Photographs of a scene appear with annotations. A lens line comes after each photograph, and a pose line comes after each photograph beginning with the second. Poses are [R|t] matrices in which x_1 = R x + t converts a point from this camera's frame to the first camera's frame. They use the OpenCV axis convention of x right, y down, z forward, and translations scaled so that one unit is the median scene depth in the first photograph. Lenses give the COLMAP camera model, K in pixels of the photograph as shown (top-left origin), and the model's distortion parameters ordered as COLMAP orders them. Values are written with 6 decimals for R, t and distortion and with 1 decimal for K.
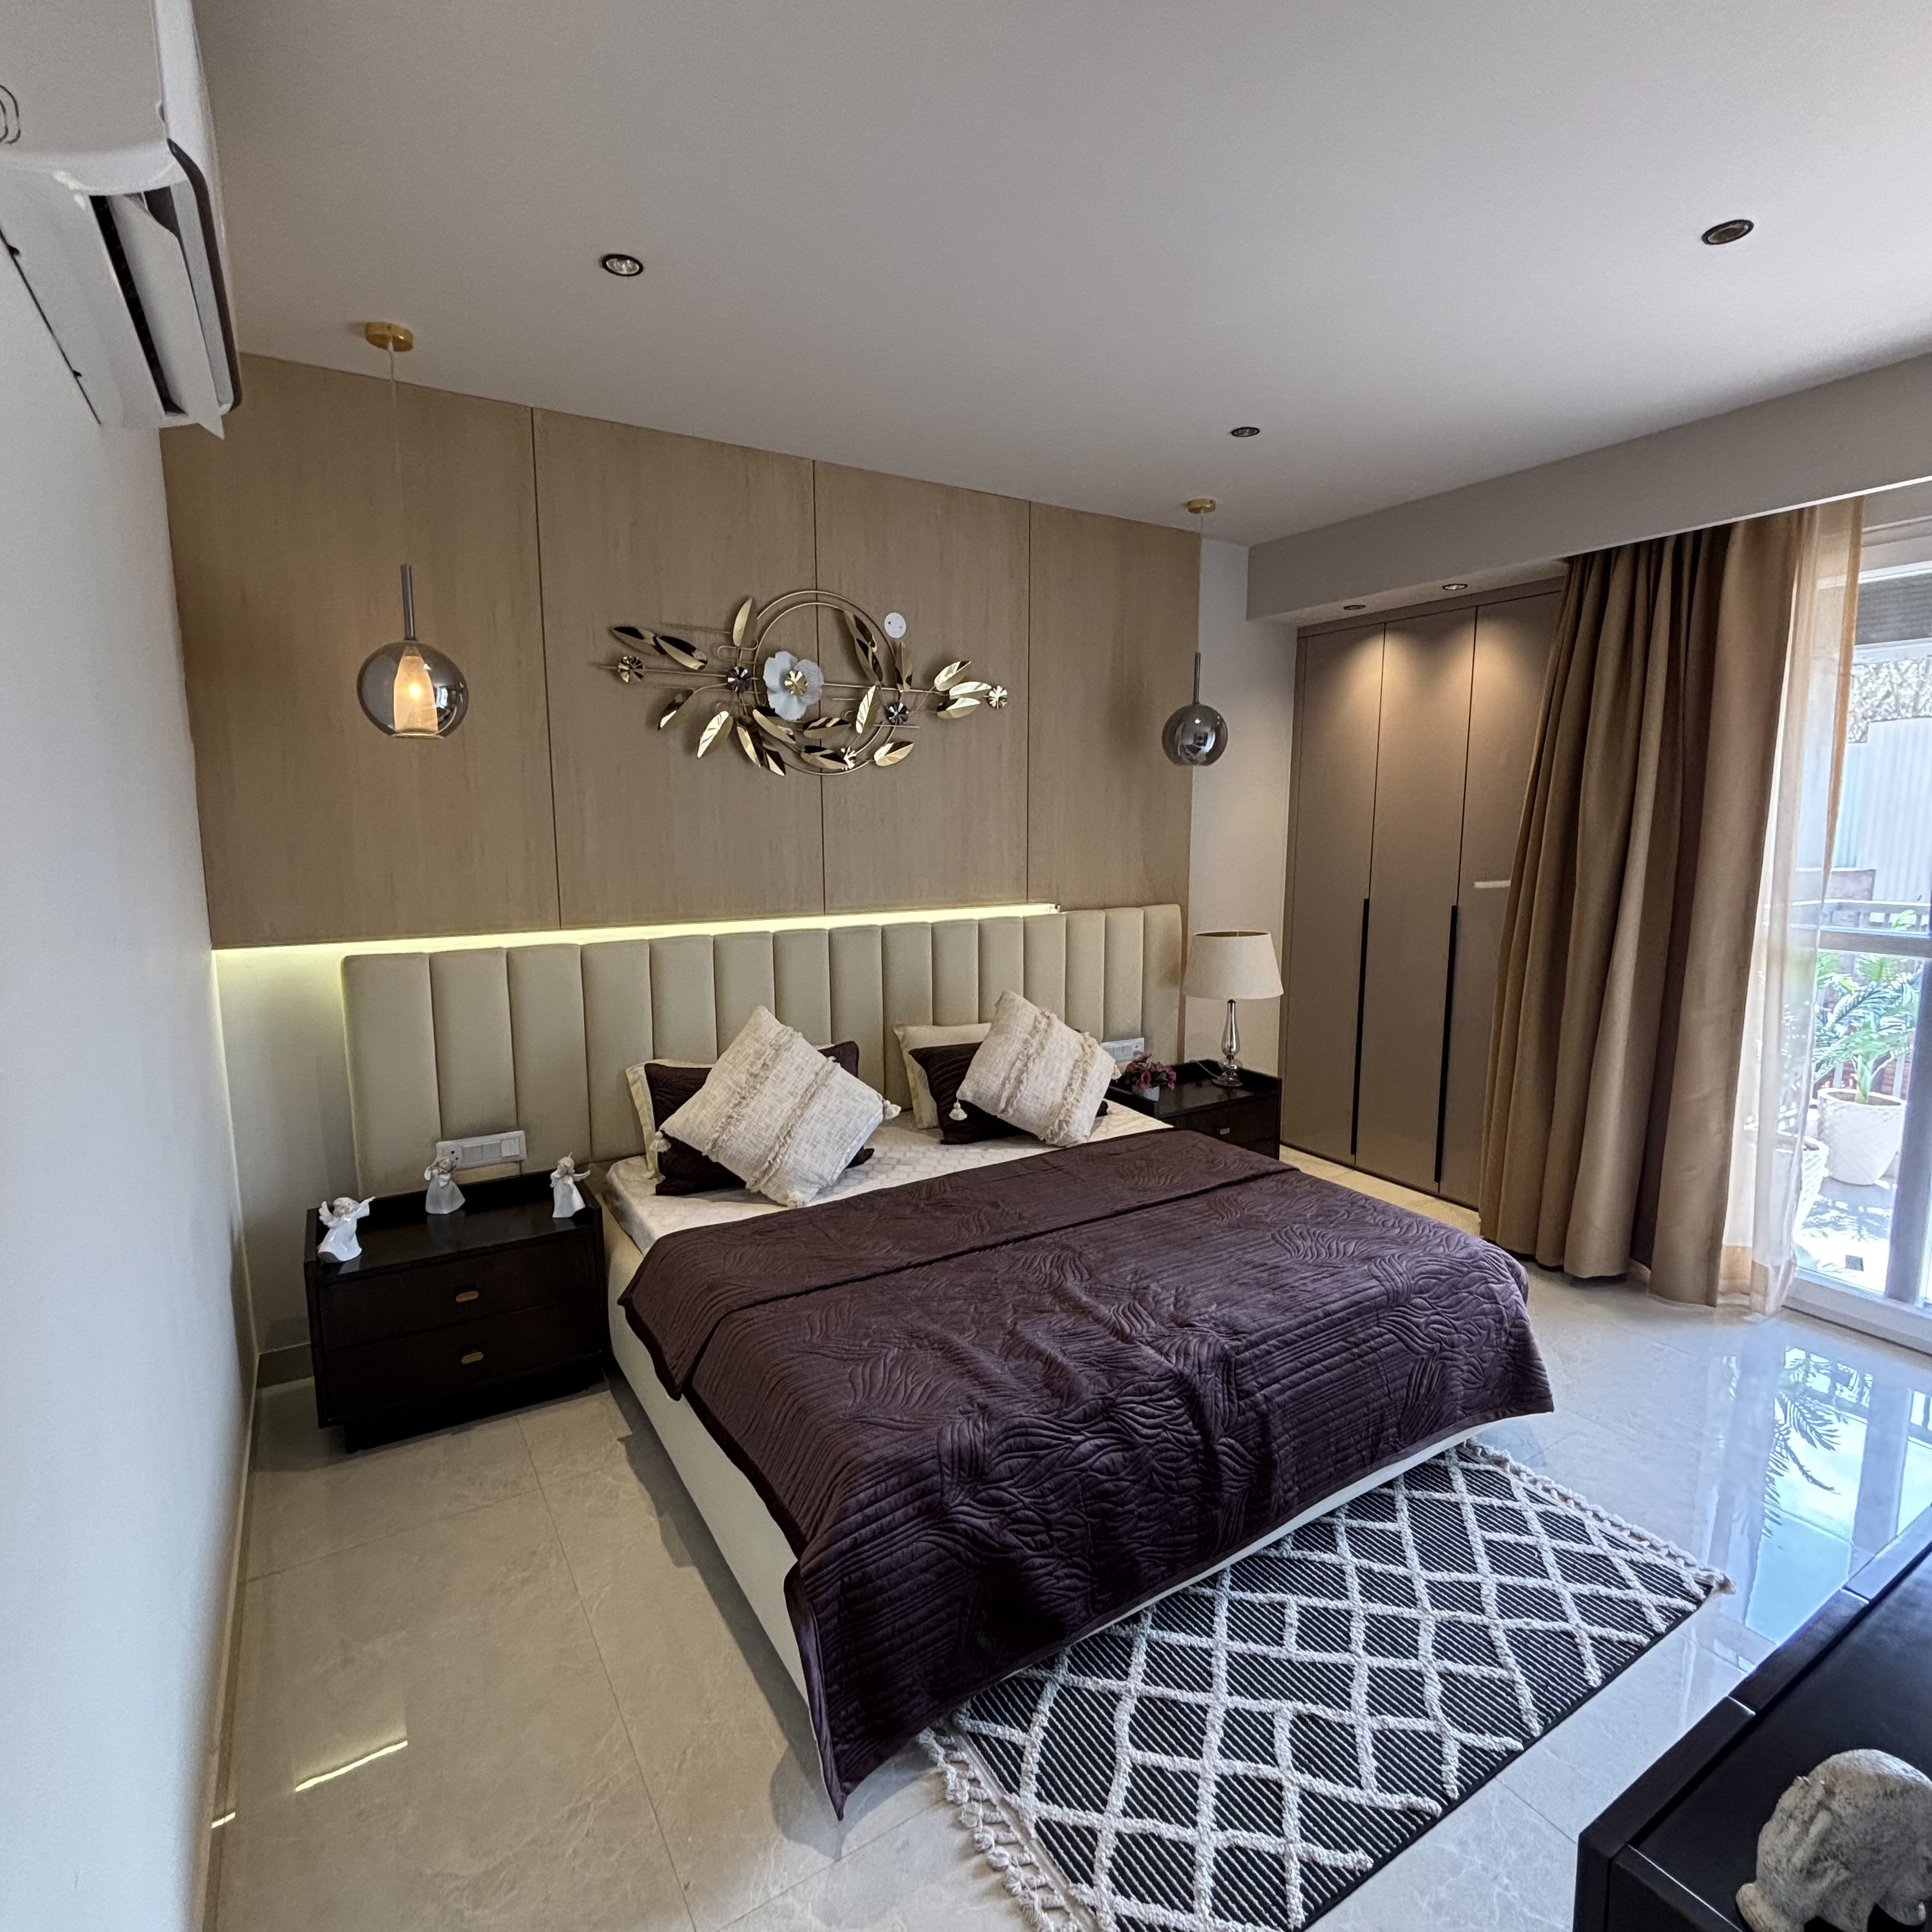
lens RADIAL K [[1039.7, 0, 971.5], [0, 1039.7, 960.7], [0, 0, 1]] dist [-0.001230, 0.001358]
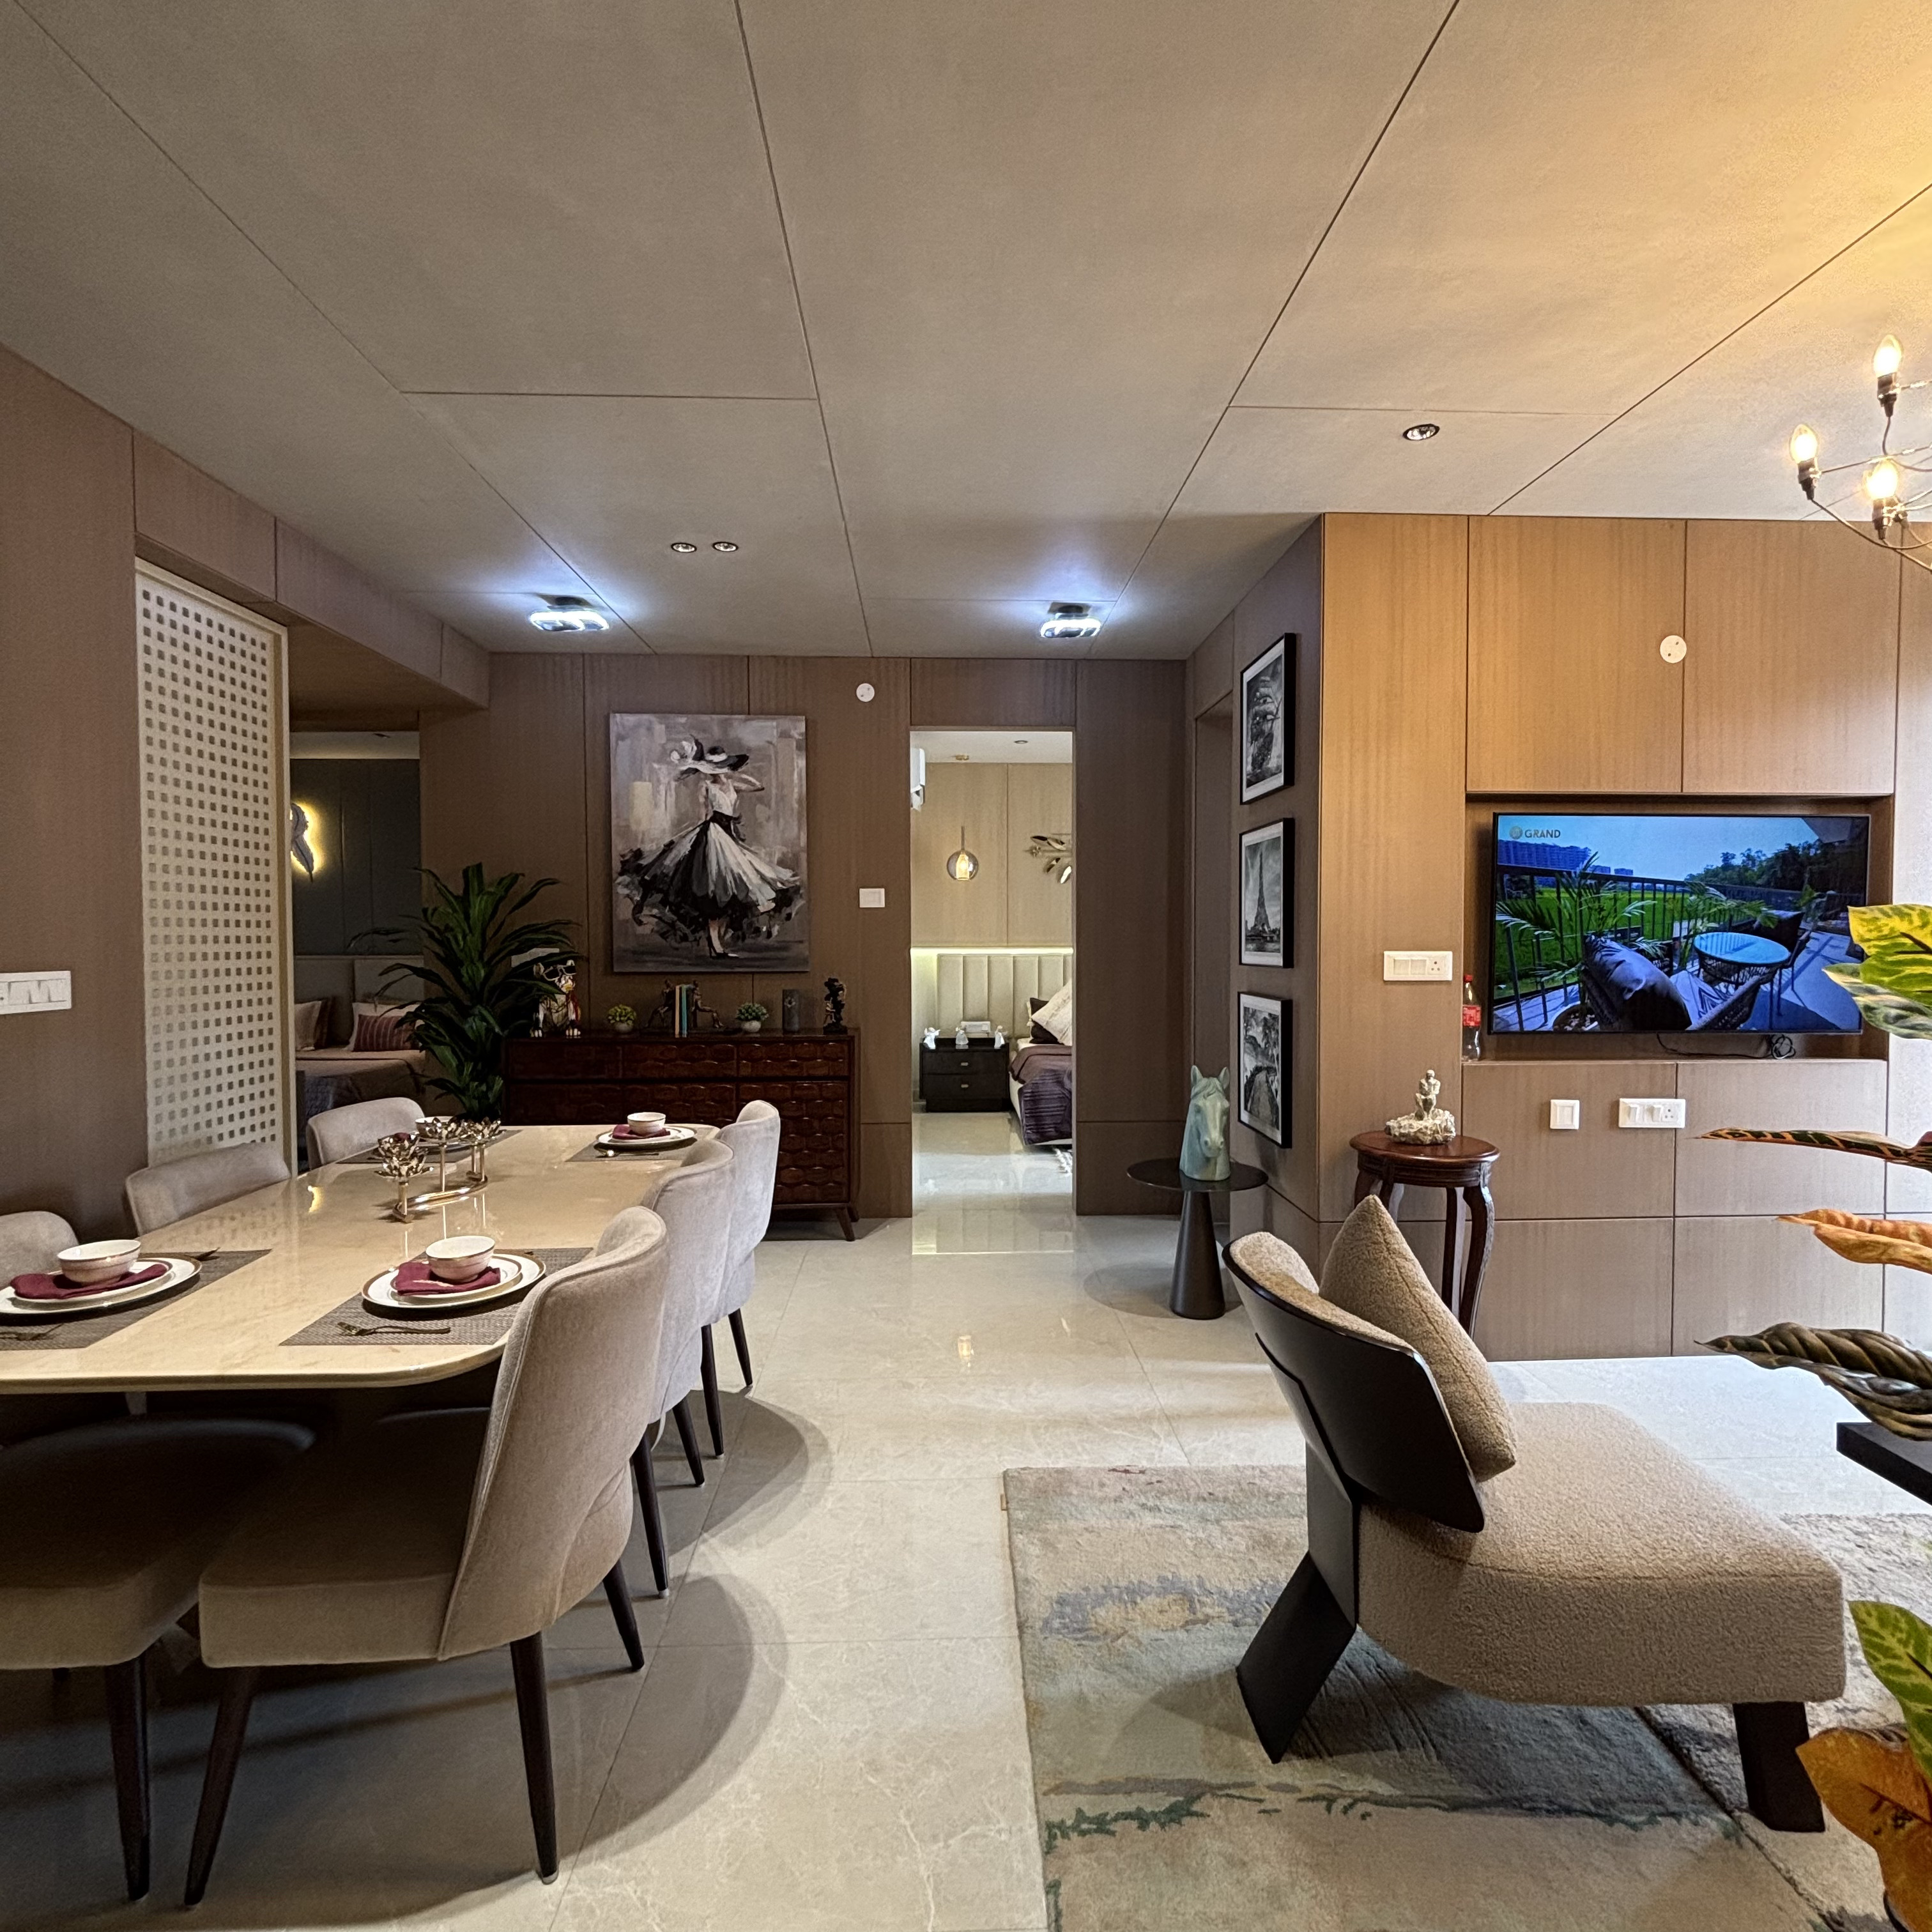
lens RADIAL K [[1039.7, 0, 968.3], [0, 1039.7, 969.6], [0, 0, 1]] dist [-0.001230, 0.001358]
pose [[0.864748, 0.017110, -0.501915, 0.918956], [-0.070736, 0.993606, -0.087999, 0.283117], [0.497200, 0.111600, 0.860429, -1.438808]]
